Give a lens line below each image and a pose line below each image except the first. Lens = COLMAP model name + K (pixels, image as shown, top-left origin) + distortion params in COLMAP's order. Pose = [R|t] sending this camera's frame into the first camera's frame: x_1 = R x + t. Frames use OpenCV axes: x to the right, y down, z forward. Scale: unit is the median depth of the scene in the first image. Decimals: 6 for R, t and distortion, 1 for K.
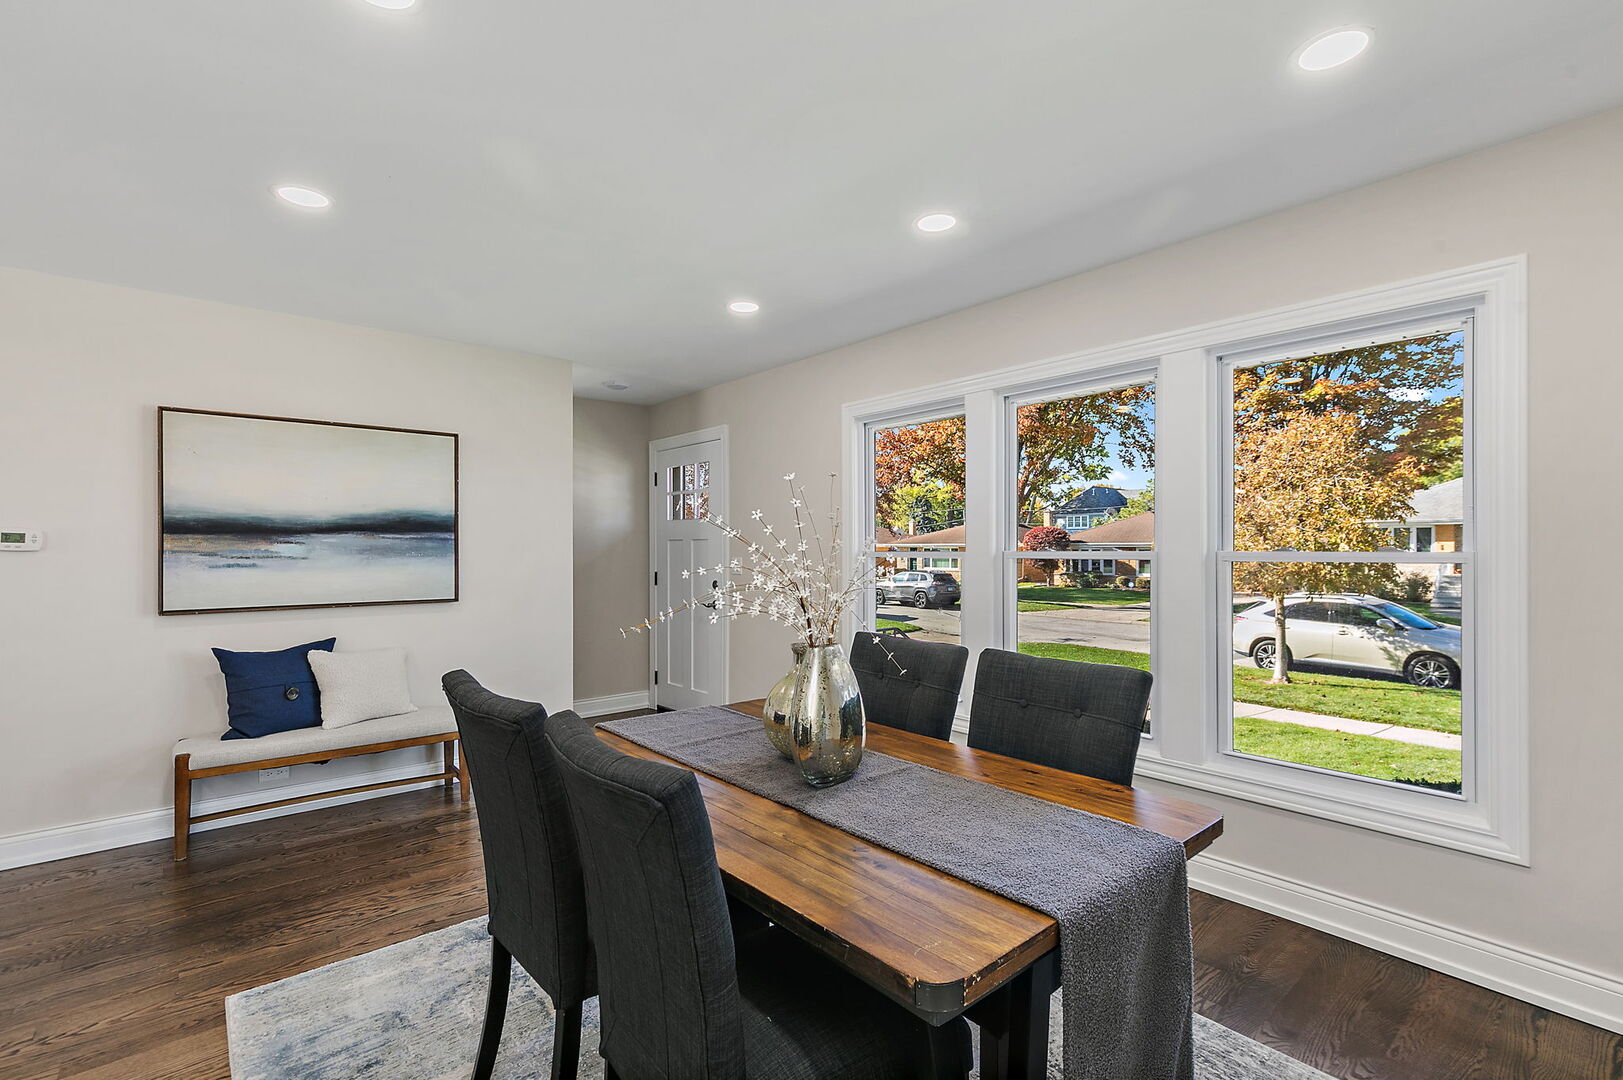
lens RADIAL K [[751.0, 0, 811.5], [0, 751.0, 552.4], [0, 0, 1]] dist [0.008823, -0.000422]
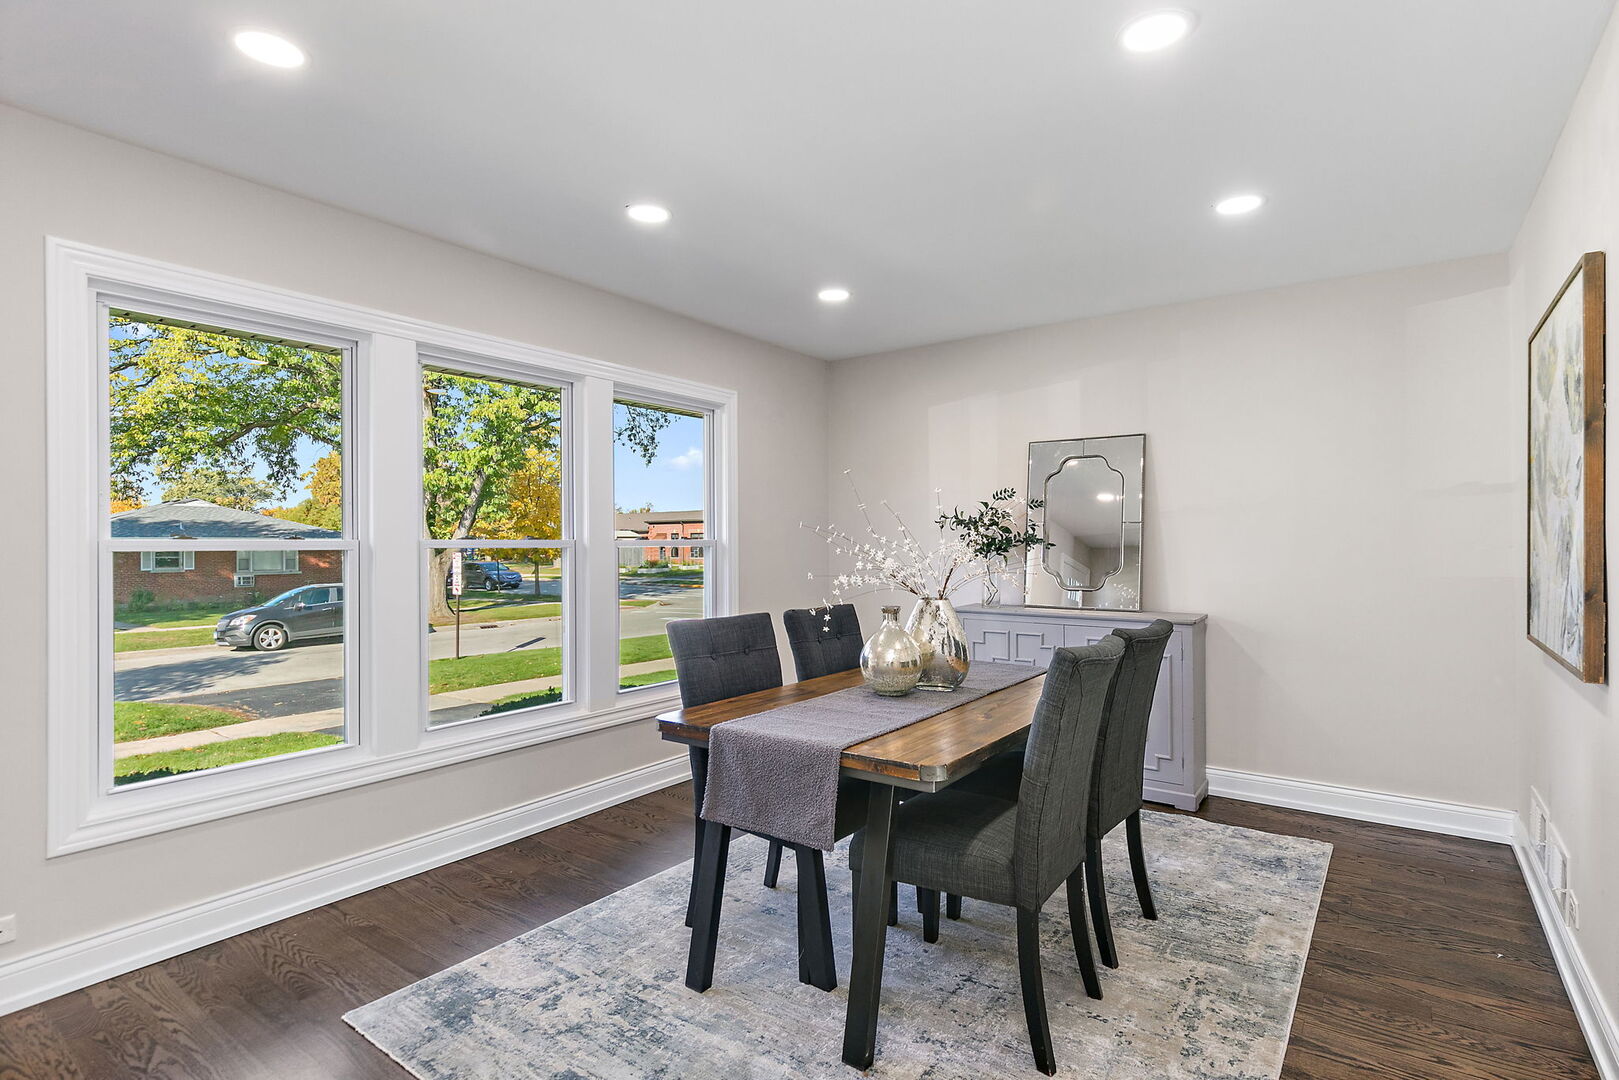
lens RADIAL K [[792.6, 0, 809.5], [0, 792.6, 540.0], [0, 0, 1]] dist [0.001183, -0.000009]
pose [[-0.232454, 0.007260, 0.972580, -0.676383], [0.011063, 0.999927, -0.004820, 0.008481], [-0.972544, 0.009639, -0.232517, 0.765334]]
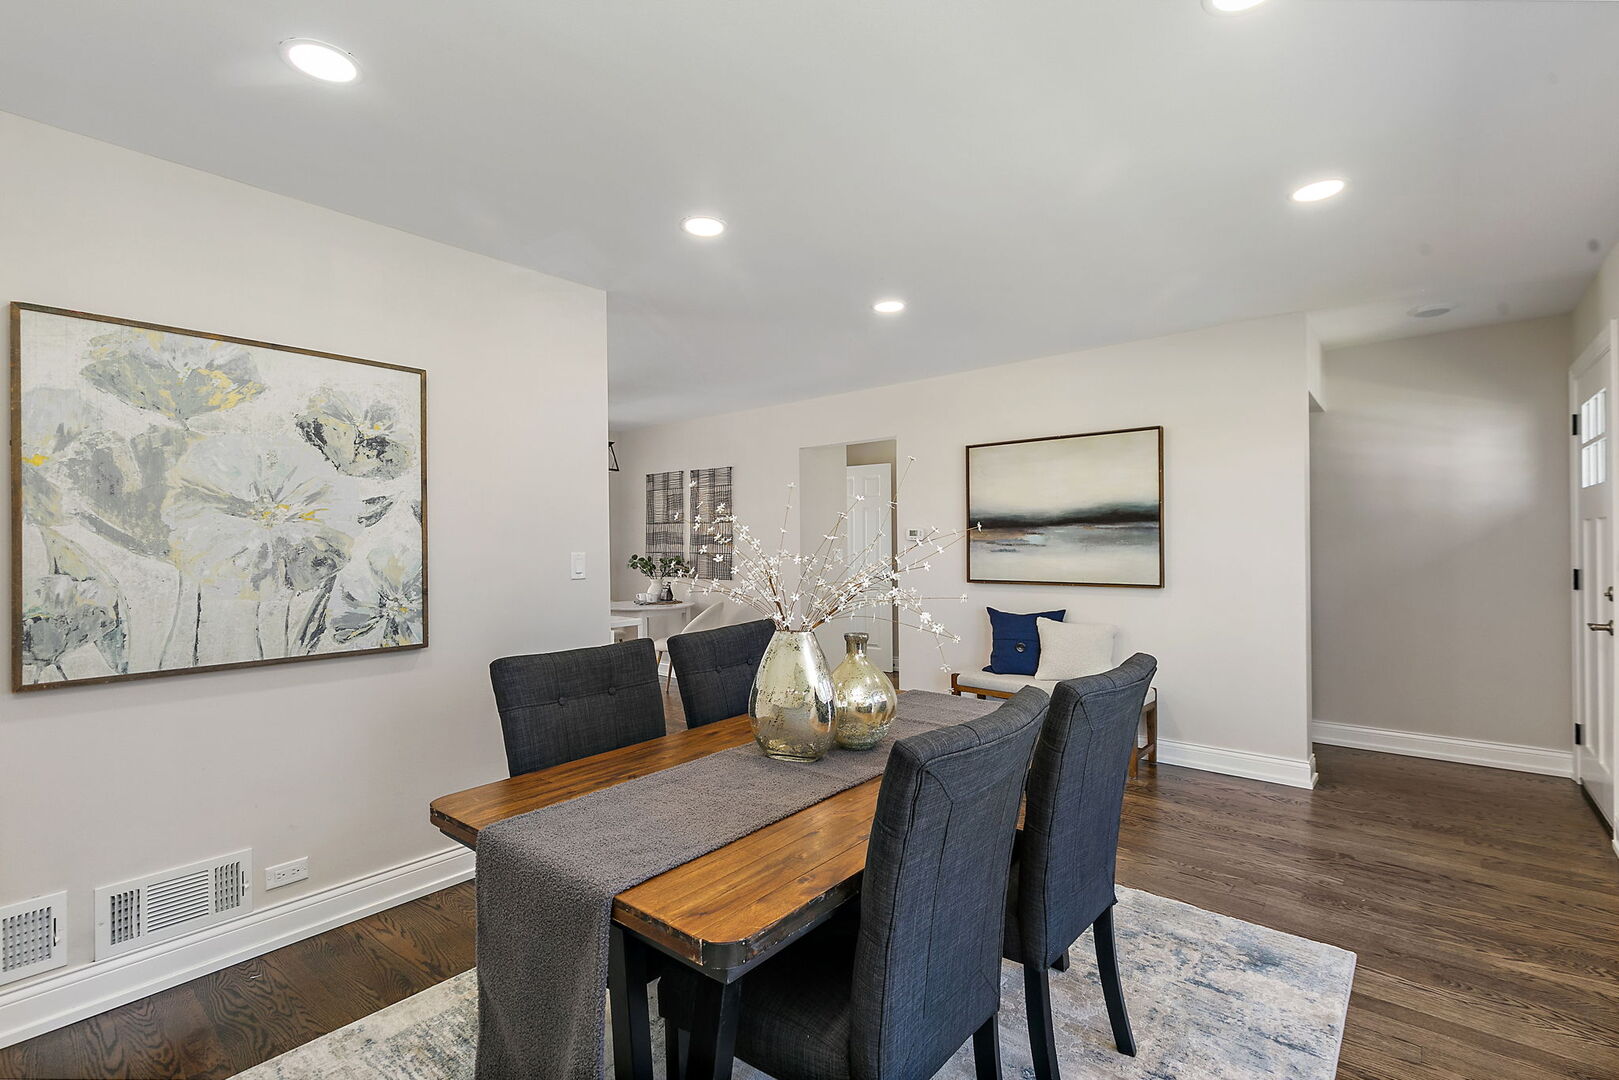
lens RADIAL K [[729.7, 0, 809.5], [0, 729.7, 540.0], [0, 0, 1]] dist [0.004619, 0.000105]
pose [[0.160189, -0.001793, -0.987085, 0.501397], [0.004243, 0.999990, -0.001128, -0.001939], [0.987077, -0.004008, 0.160195, 0.410691]]
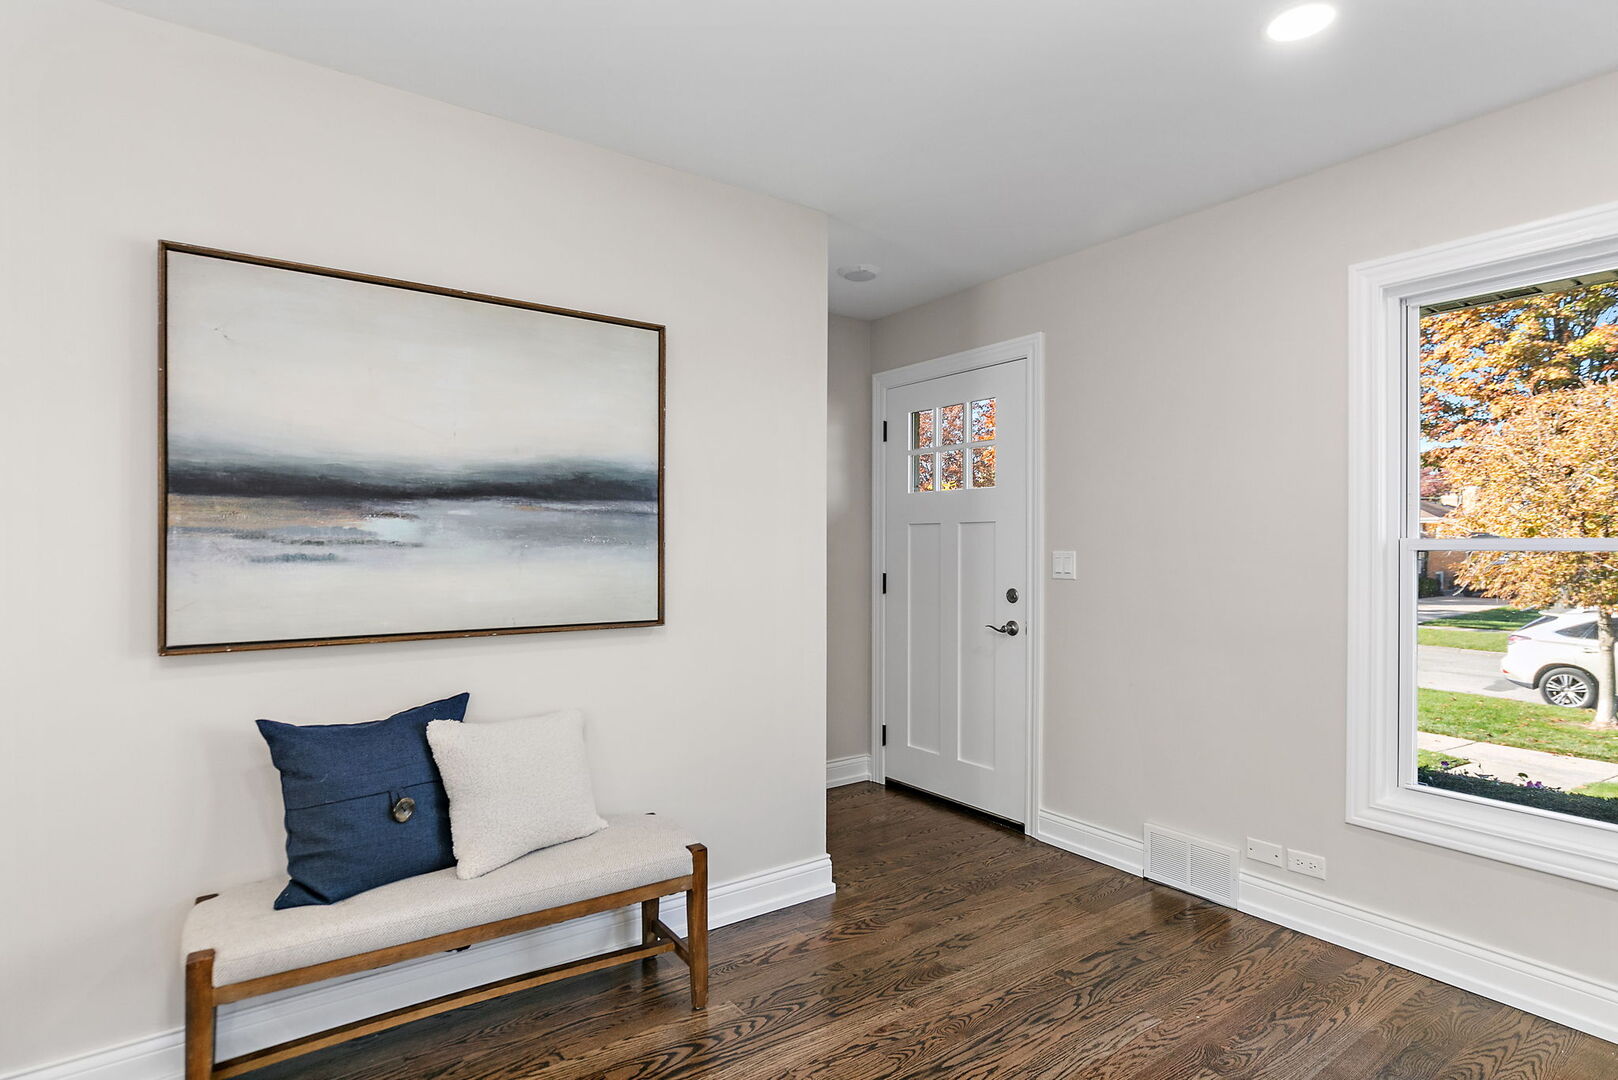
lens RADIAL K [[841.0, 0, 802.7], [0, 841.0, 548.6], [0, 0, 1]] dist [0.003342, 0.001070]
pose [[0.996792, 0.003831, -0.079945, -0.358283], [-0.003977, 0.999991, -0.001670, 0.010308], [0.079938, 0.001982, 0.996798, 0.434315]]
